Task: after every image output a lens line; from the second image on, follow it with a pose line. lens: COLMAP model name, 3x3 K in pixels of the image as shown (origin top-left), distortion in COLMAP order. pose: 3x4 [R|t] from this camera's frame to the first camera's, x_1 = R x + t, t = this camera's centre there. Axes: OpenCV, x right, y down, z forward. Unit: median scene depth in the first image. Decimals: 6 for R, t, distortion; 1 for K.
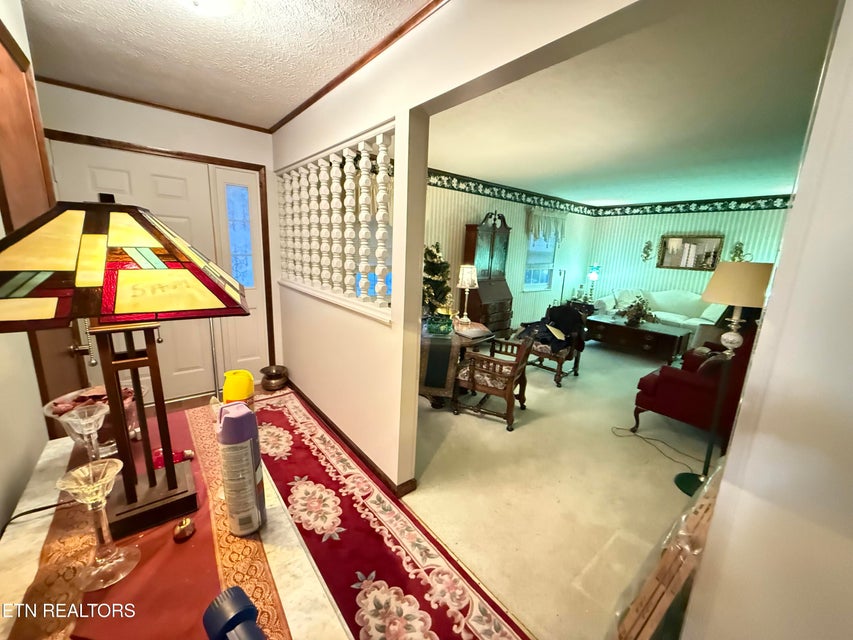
lens RADIAL K [[338.3, 0, 426.6], [0, 338.3, 319.7], [0, 0, 1]] dist [-0.000083, -0.000213]
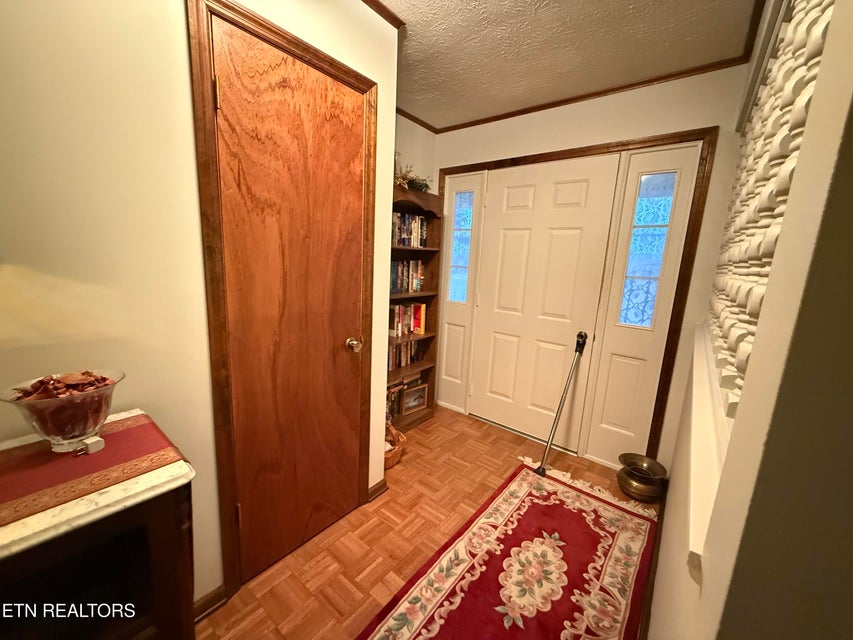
lens RADIAL K [[338.3, 0, 425.3], [0, 338.3, 320.3], [0, 0, 1]] dist [-0.000083, -0.000213]
pose [[0.214771, 0.140519, -0.966503, 0.015985], [-0.243359, 0.966082, 0.086380, -0.064333], [0.945859, 0.216655, 0.241683, 0.456308]]
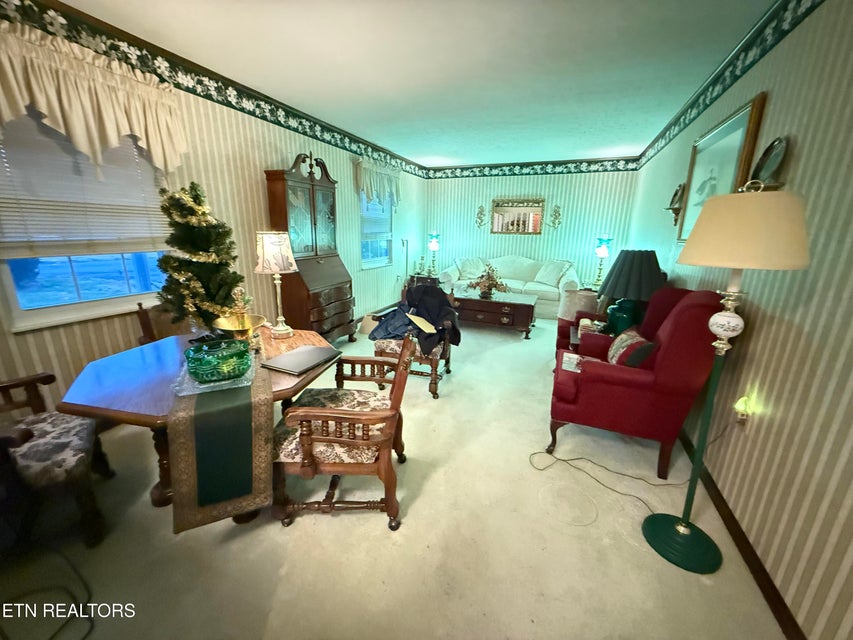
lens RADIAL K [[338.3, 0, 425.5], [0, 338.3, 319.9], [0, 0, 1]] dist [-0.000083, -0.000213]
pose [[0.880128, -0.147023, 0.451397, 0.081505], [0.116803, 0.988670, 0.094276, -0.045845], [-0.460144, -0.030250, 0.887329, 0.444387]]
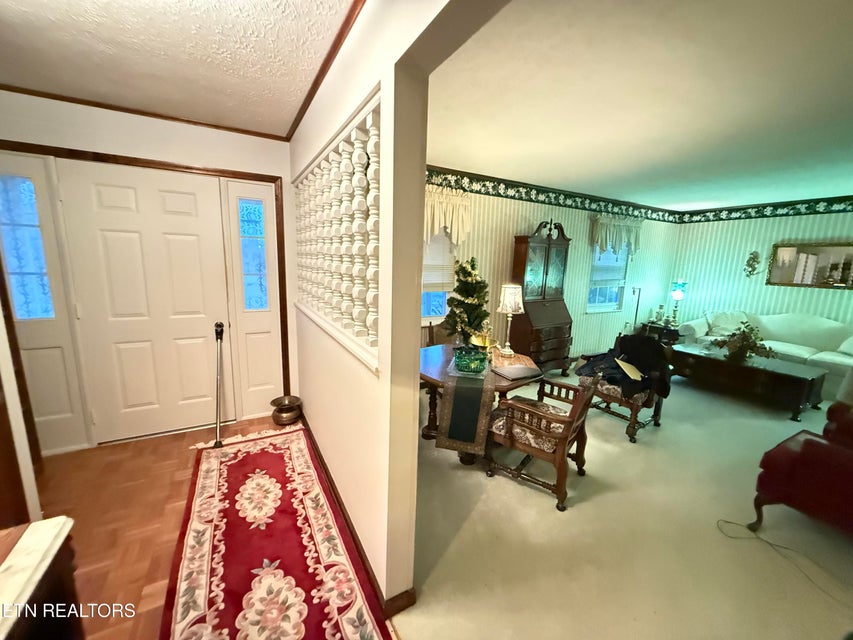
lens RADIAL K [[338.3, 0, 425.8], [0, 338.3, 320.5], [0, 0, 1]] dist [-0.000083, -0.000213]
pose [[0.985022, 0.017242, -0.171562, 0.067017], [-0.024098, 0.998989, -0.037957, -0.043324], [0.170734, 0.041523, 0.984442, 0.184303]]
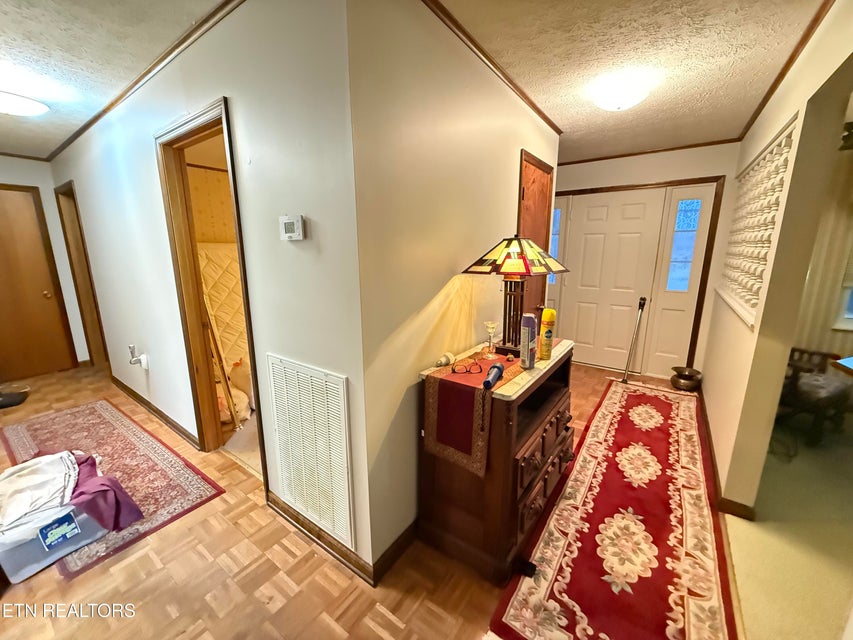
lens RADIAL K [[338.3, 0, 424.4], [0, 338.3, 319.6], [0, 0, 1]] dist [-0.000083, -0.000213]
pose [[0.258353, 0.155078, -0.953522, 0.331040], [-0.187468, 0.976316, 0.107992, 0.034595], [0.947686, 0.150854, 0.281307, -0.089792]]
